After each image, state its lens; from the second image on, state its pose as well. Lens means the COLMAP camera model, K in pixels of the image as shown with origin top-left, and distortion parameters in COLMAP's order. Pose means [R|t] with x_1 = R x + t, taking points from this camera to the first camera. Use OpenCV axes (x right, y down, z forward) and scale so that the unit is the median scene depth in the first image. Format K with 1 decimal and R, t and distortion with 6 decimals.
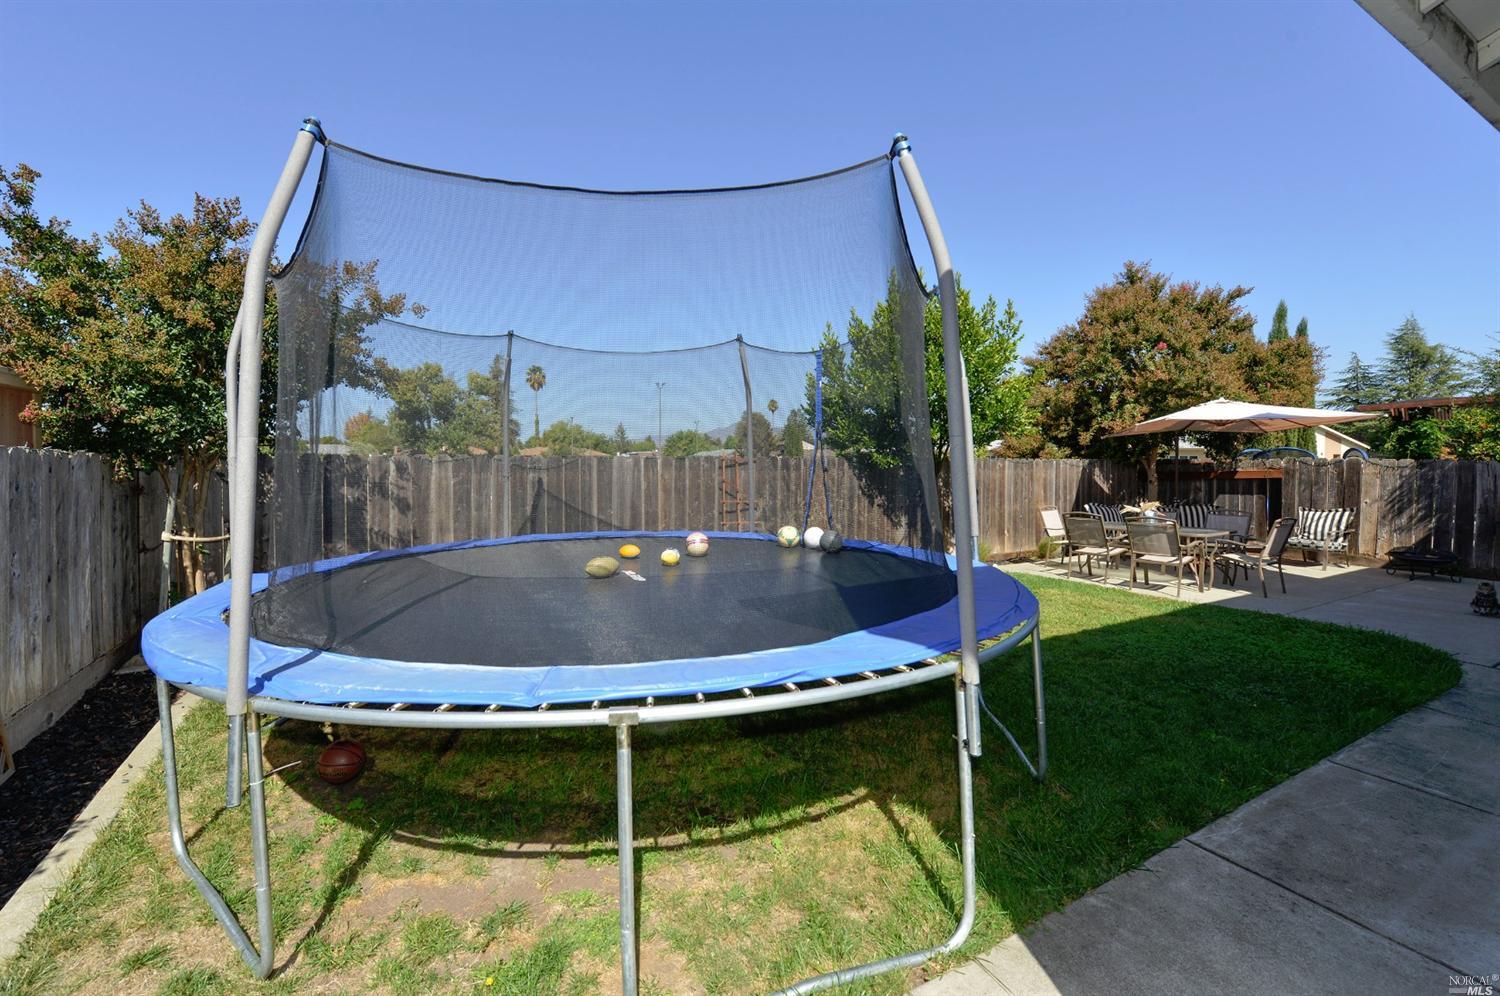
lens RADIAL K [[600.9, 0, 753.5], [0, 600.9, 482.3], [0, 0, 1]] dist [-0.021067, -0.000097]
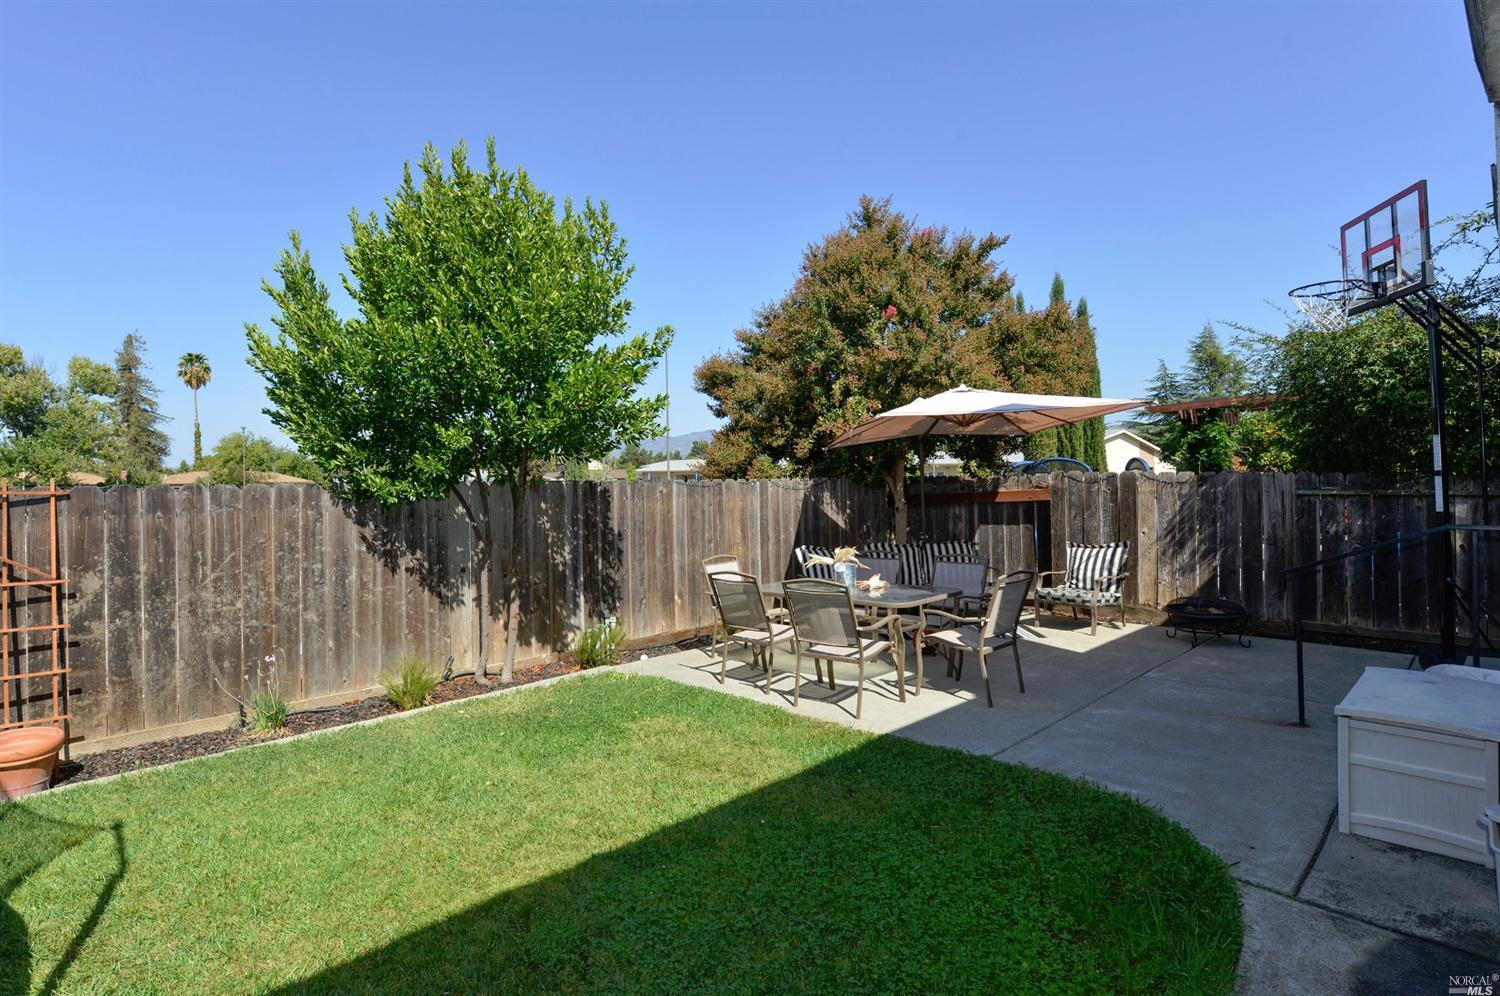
lens RADIAL K [[776.5, 0, 749.7], [0, 776.5, 486.0], [0, 0, 1]] dist [-0.017511, -0.010259]
pose [[0.955213, -0.018510, 0.295339, 0.269589], [0.027990, 0.999219, -0.027904, -0.008829], [-0.294592, 0.034921, 0.954985, 0.209292]]
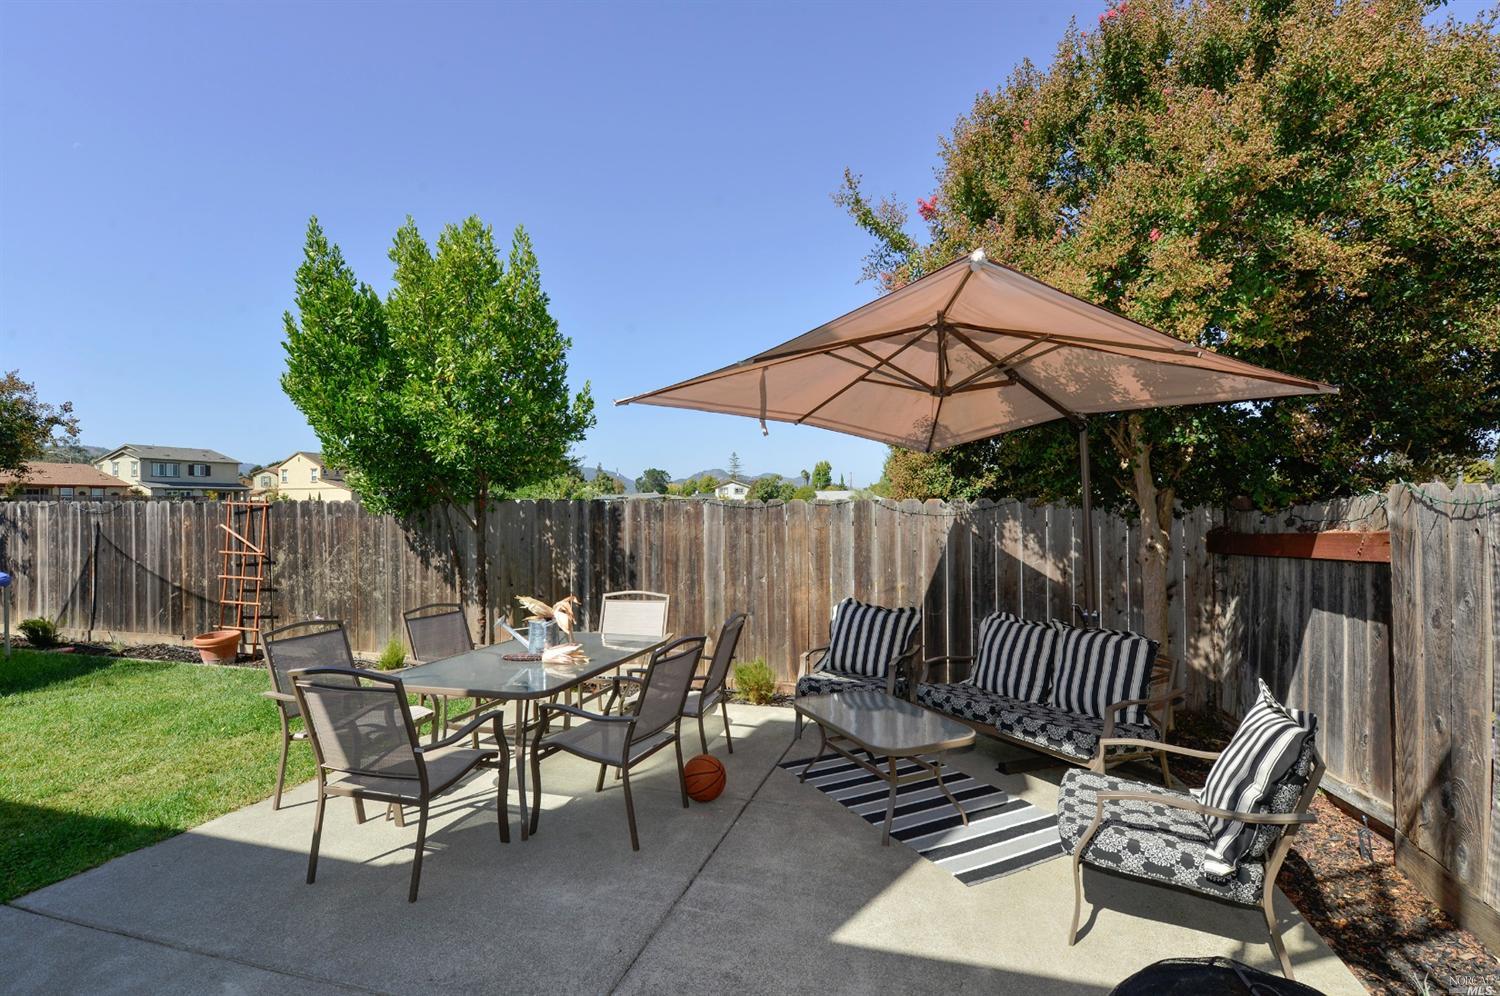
lens RADIAL K [[724.1, 0, 756.2], [0, 724.1, 502.0], [0, 0, 1]] dist [-0.000829, 0.000022]
pose [[0.721060, -0.004976, -0.692854, 0.941385], [-0.021778, 0.999317, -0.029843, -0.019687], [0.692530, 0.036608, 0.720460, 0.590099]]
